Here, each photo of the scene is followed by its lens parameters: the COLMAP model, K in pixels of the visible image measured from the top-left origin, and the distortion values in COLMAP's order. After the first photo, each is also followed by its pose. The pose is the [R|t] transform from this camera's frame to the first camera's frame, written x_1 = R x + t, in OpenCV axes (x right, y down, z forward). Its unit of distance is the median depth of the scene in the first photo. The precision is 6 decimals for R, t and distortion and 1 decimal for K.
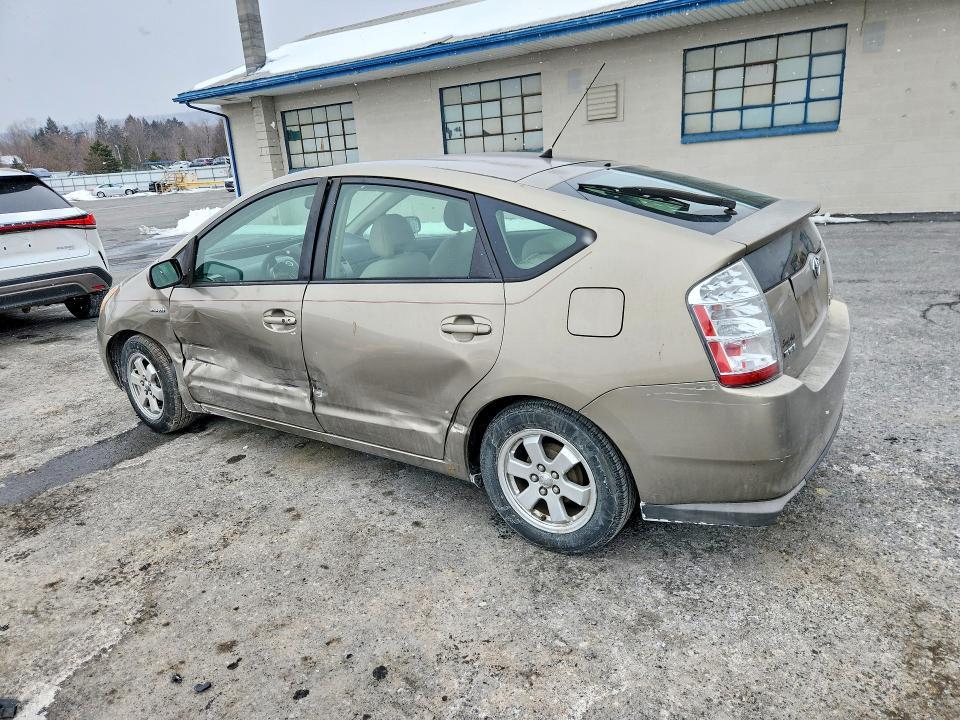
lens RADIAL K [[704.0, 0, 484.2], [0, 704.0, 355.7], [0, 0, 1]] dist [0.040007, -0.023273]
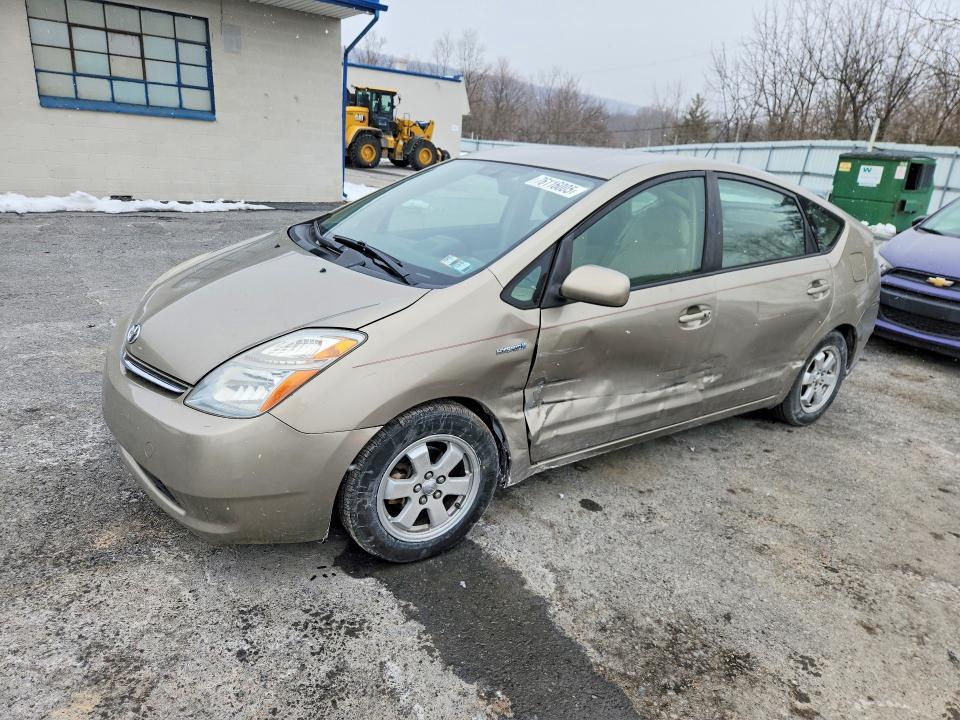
lens RADIAL K [[693.6, 0, 488.5], [0, 693.6, 364.8], [0, 0, 1]] dist [0.031665, -0.018198]
pose [[0.271990, -0.201727, 0.940919, -1.062358], [0.163276, 0.973278, 0.161466, -0.154476], [-0.948347, 0.109713, 0.297659, 0.823299]]
